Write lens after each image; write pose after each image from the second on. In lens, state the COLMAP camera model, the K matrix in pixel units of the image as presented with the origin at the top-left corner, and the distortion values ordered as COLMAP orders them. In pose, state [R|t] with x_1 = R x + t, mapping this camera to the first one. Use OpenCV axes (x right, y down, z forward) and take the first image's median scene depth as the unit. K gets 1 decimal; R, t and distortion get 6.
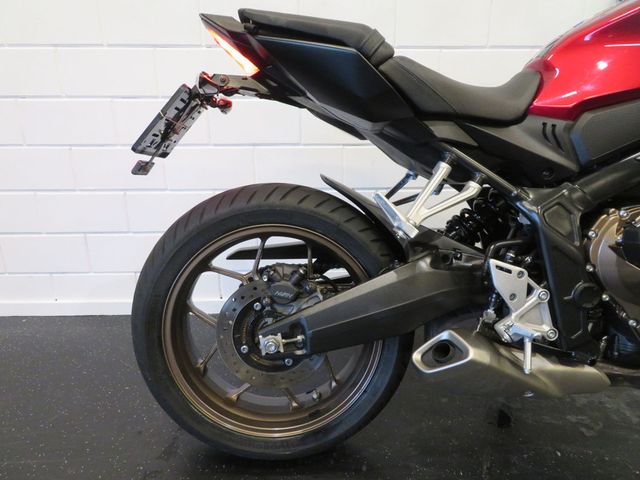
lens RADIAL K [[456.9, 0, 317.8], [0, 456.9, 235.6], [0, 0, 1]] dist [-0.005013, 0.000447]
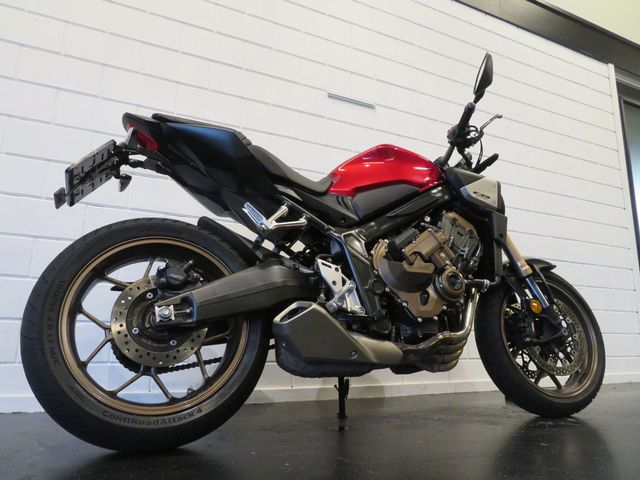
lens RADIAL K [[464.5, 0, 326.5], [0, 464.5, 239.3], [0, 0, 1]] dist [-0.041617, -0.002594]
pose [[0.912641, 0.091631, 0.398360, -0.220112], [0.126232, 0.863738, -0.487875, 0.735436], [-0.388783, 0.495541, 0.776716, -0.256809]]
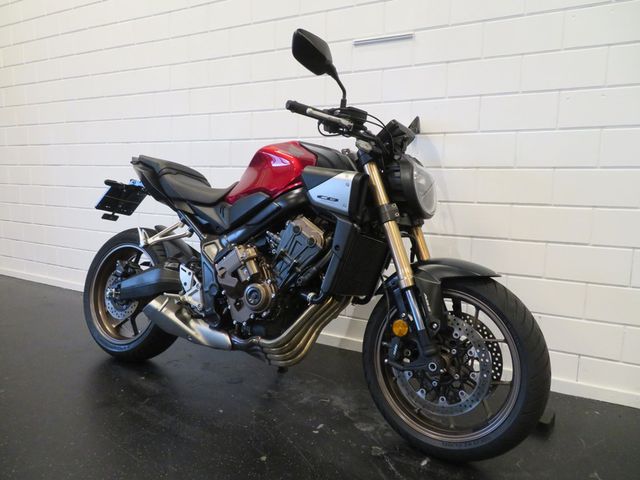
lens RADIAL K [[467.2, 0, 320.0], [0, 467.2, 240.0], [0, 0, 1]] dist [-0.006086, -0.001576]
pose [[0.864429, 0.081766, -0.496061, 1.936514], [-0.186774, 0.968300, -0.165865, 0.171906], [0.466773, 0.236030, 0.852298, -0.558727]]
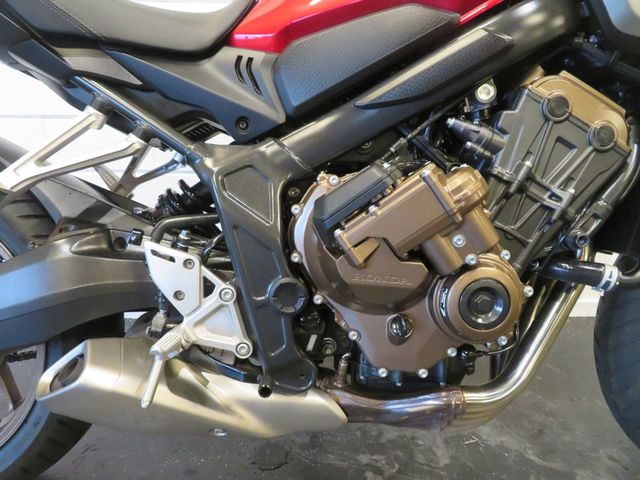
lens RADIAL K [[456.9, 0, 317.8], [0, 456.9, 235.6], [0, 0, 1]] dist [-0.005013, 0.000447]
pose [[0.999931, 0.011644, 0.001665, 0.619702], [-0.011606, 0.999706, -0.021267, 0.051664], [-0.001912, 0.021246, 0.999772, 0.281466]]
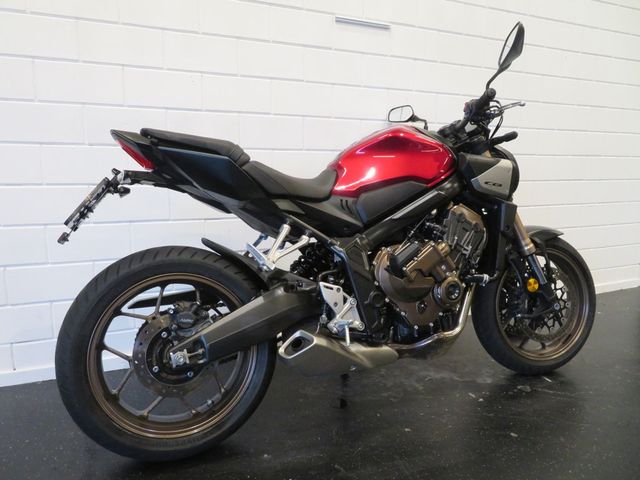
lens RADIAL K [[464.5, 0, 326.5], [0, 464.5, 239.3], [0, 0, 1]] dist [-0.041617, -0.002594]
pose [[0.925844, -0.049843, 0.374605, -0.195817], [0.113971, 0.981937, -0.151030, 0.145970], [-0.360311, 0.182524, 0.914801, -0.505411]]
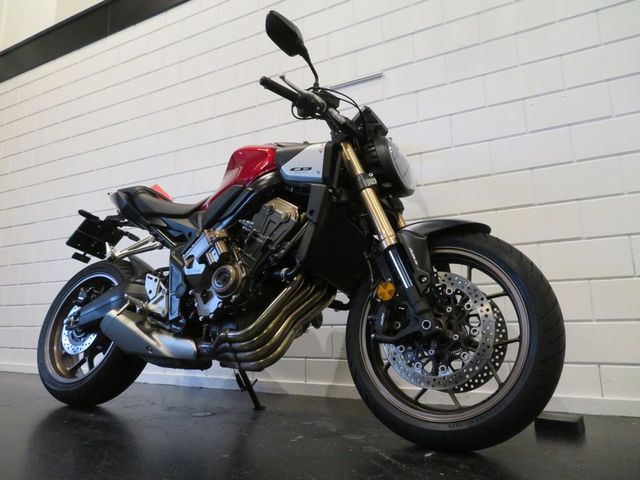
lens RADIAL K [[467.2, 0, 320.0], [0, 467.2, 240.0], [0, 0, 1]] dist [-0.006086, -0.001576]
pose [[0.869067, -0.105905, -0.483225, 1.931015], [-0.155239, 0.869090, -0.469664, 0.722055], [0.469706, 0.483185, 0.738856, -0.194411]]
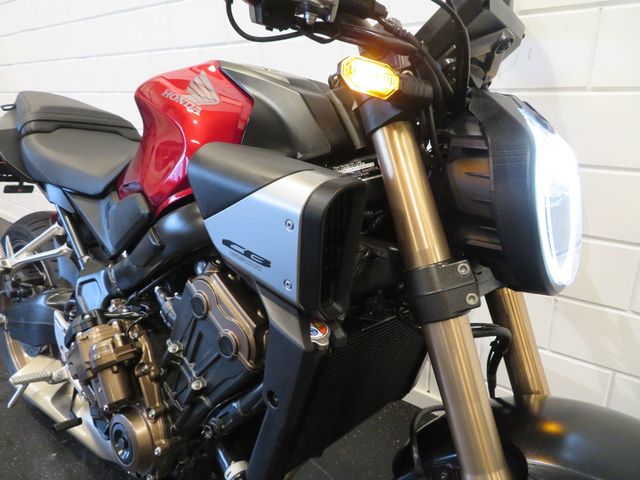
lens RADIAL K [[467.2, 0, 320.0], [0, 467.2, 240.0], [0, 0, 1]] dist [-0.006086, -0.001576]
pose [[0.753553, 0.204948, -0.624623, 1.532094], [-0.182665, 0.978022, 0.100534, -0.356220], [0.631499, 0.038339, 0.774428, 0.481117]]
